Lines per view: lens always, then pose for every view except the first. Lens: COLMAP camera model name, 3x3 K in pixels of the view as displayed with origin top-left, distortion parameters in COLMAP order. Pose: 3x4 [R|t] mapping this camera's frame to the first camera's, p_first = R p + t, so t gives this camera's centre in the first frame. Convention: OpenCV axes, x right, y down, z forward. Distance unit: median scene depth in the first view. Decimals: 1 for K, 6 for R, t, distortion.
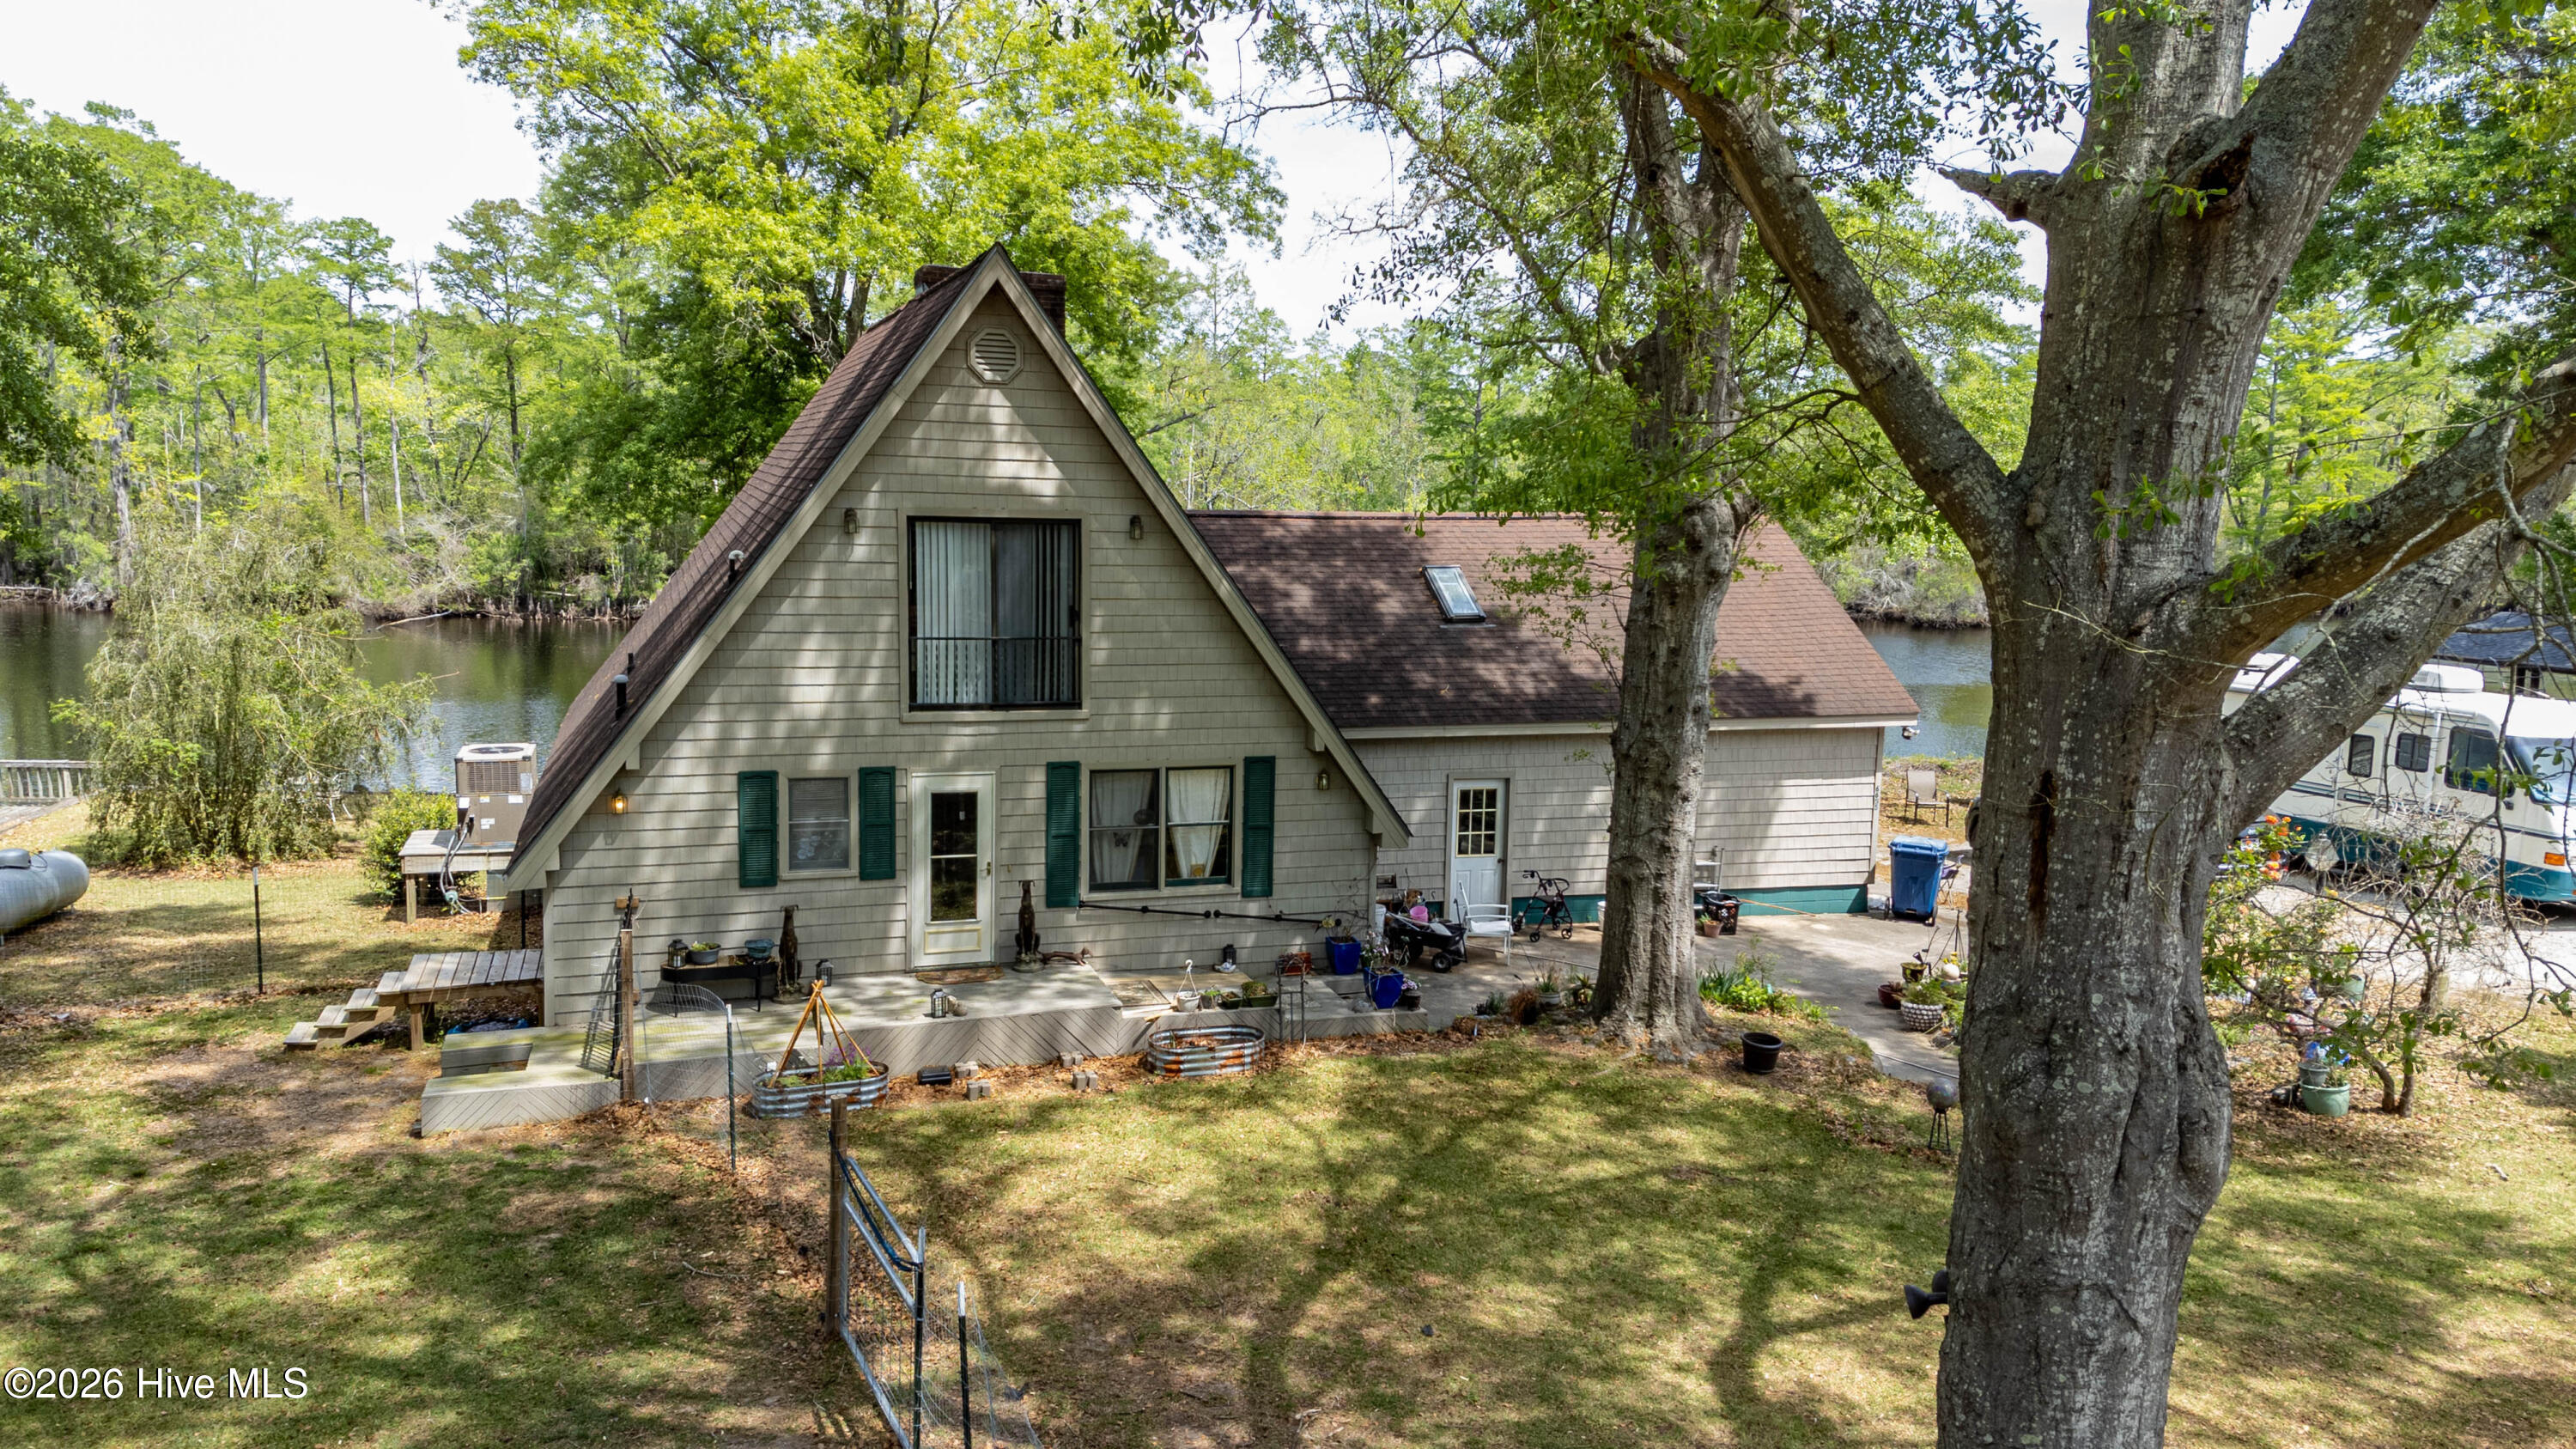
lens RADIAL K [[1857.7, 0, 1271.3], [0, 1857.7, 733.6], [0, 0, 1]] dist [0.266817, -0.223610]
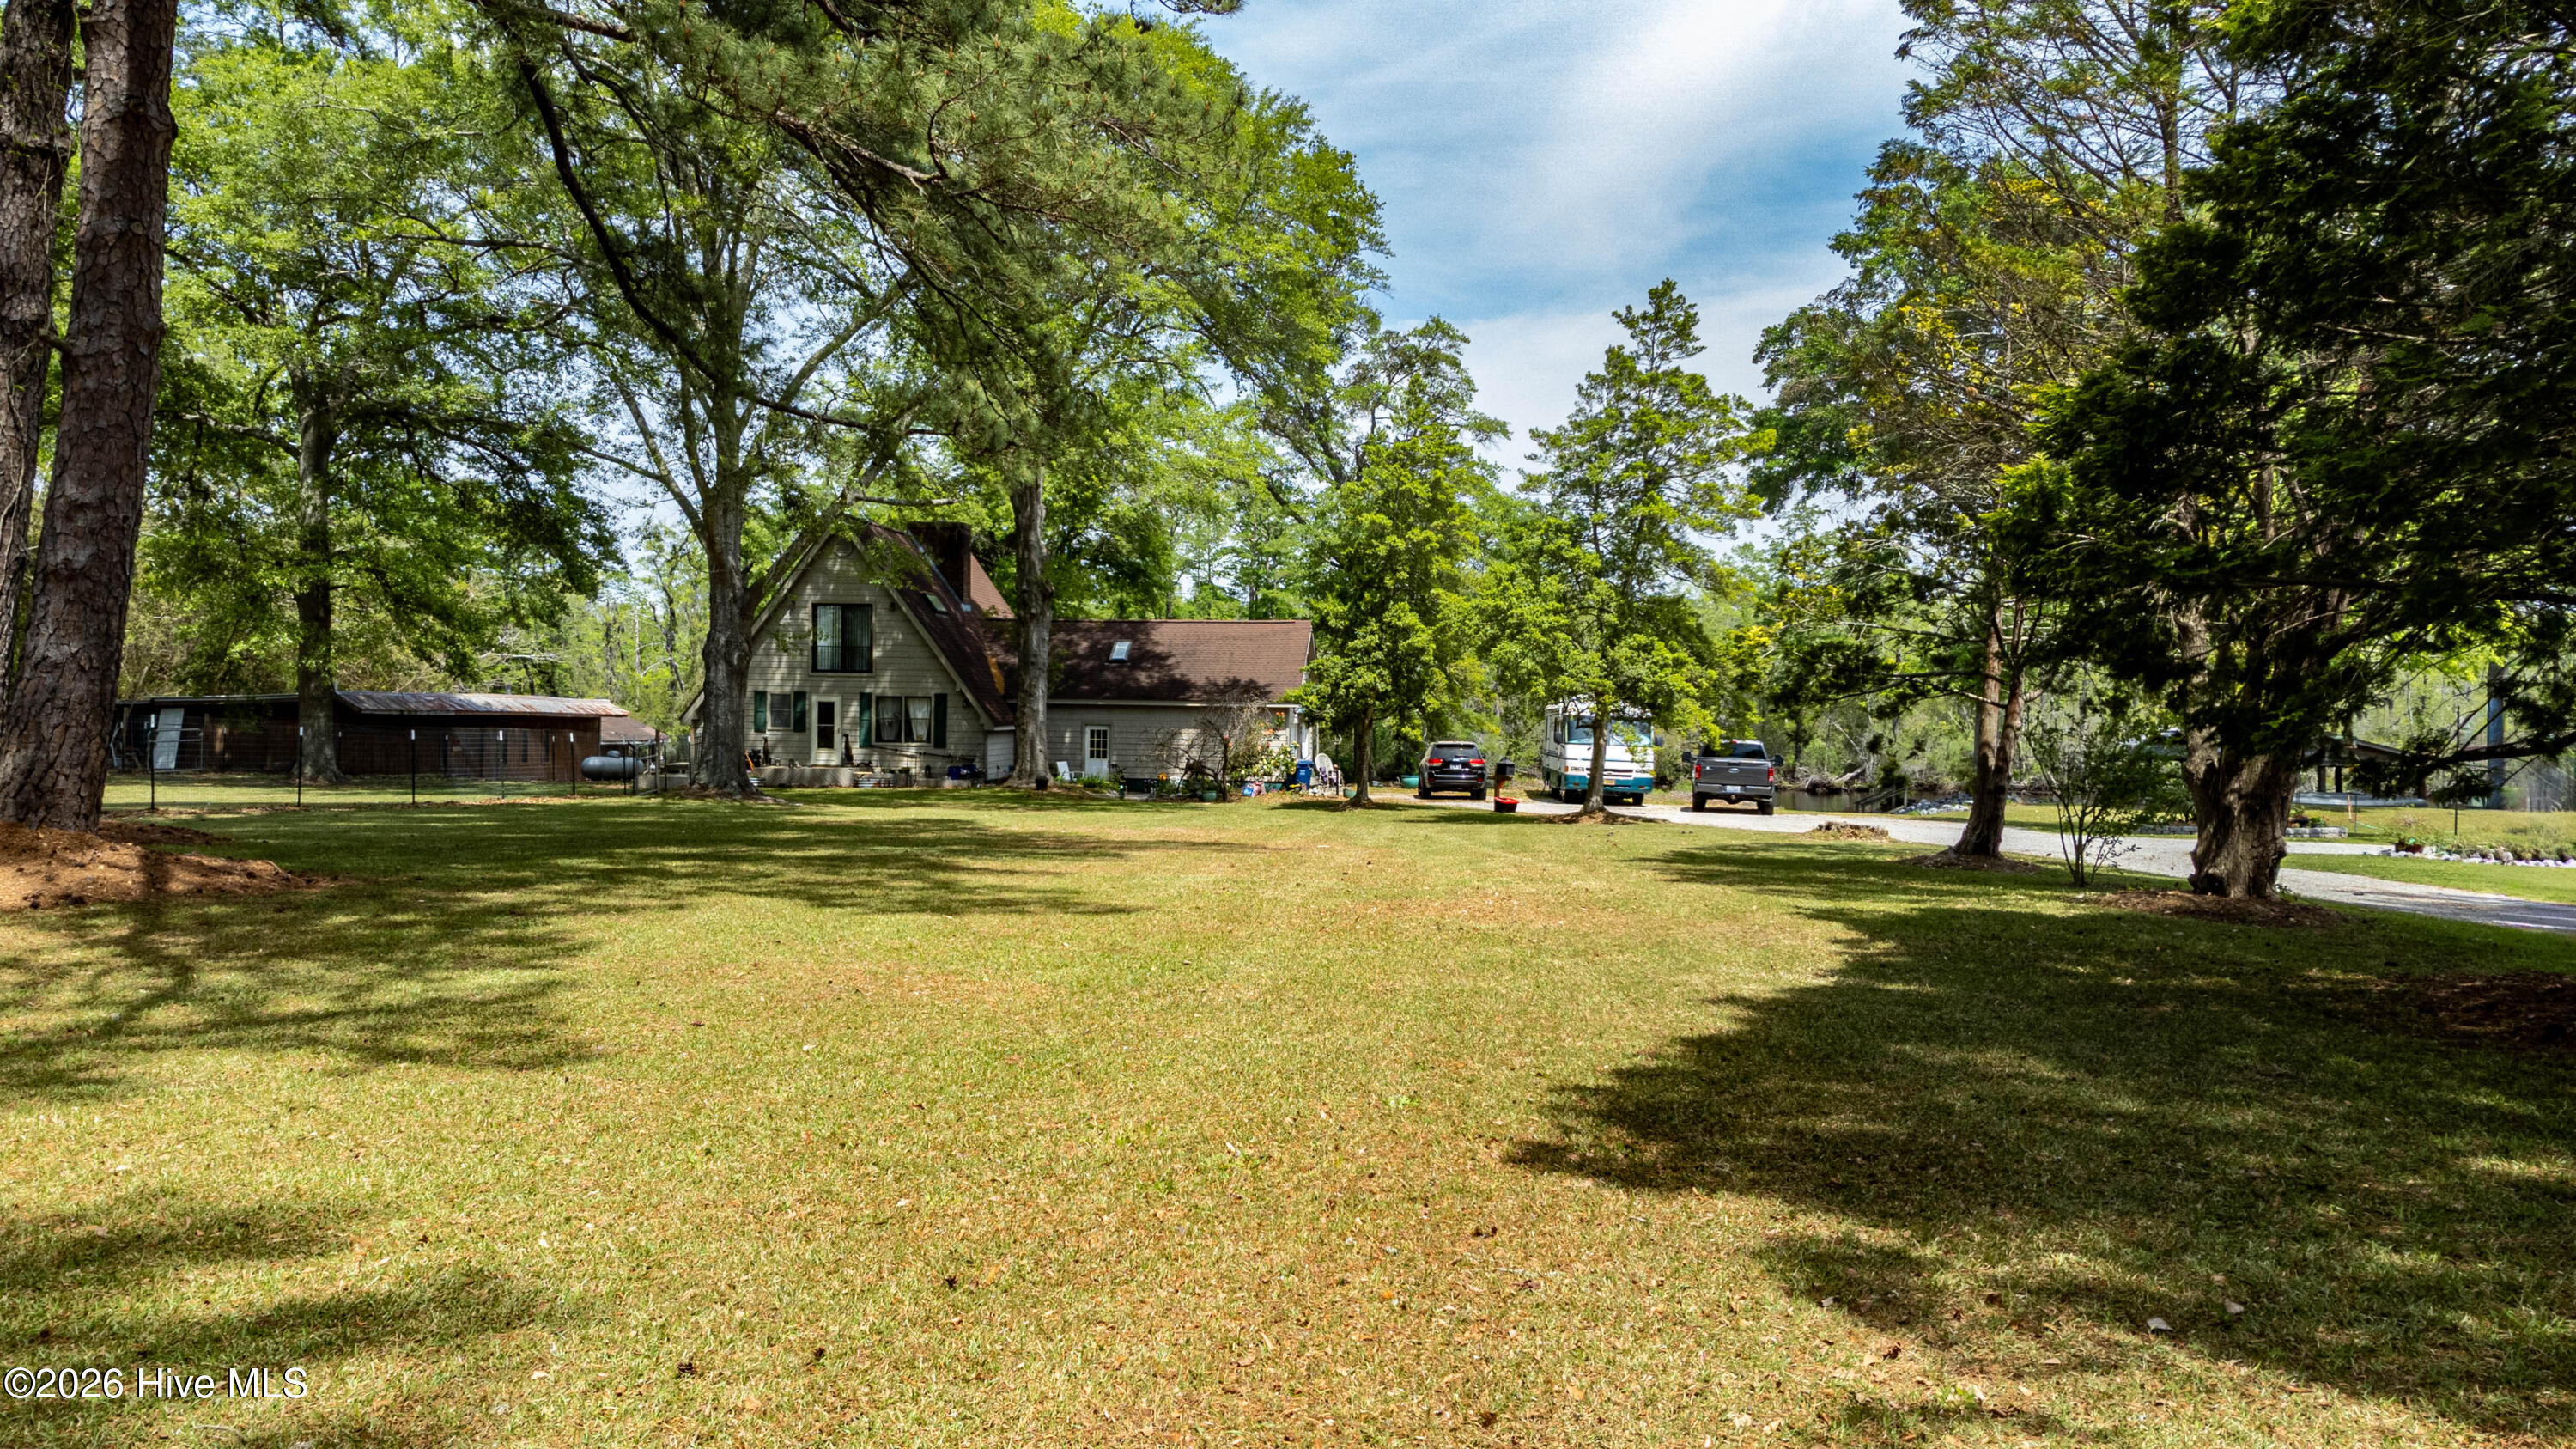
lens RADIAL K [[1857.7, 0, 1271.3], [0, 1857.7, 733.6], [0, 0, 1]] dist [0.266817, -0.223610]
pose [[0.913393, -0.000774, -0.407079, 1.559686], [-0.053427, 0.991120, -0.121764, 0.379557], [0.403558, 0.132967, 0.905241, -1.249112]]
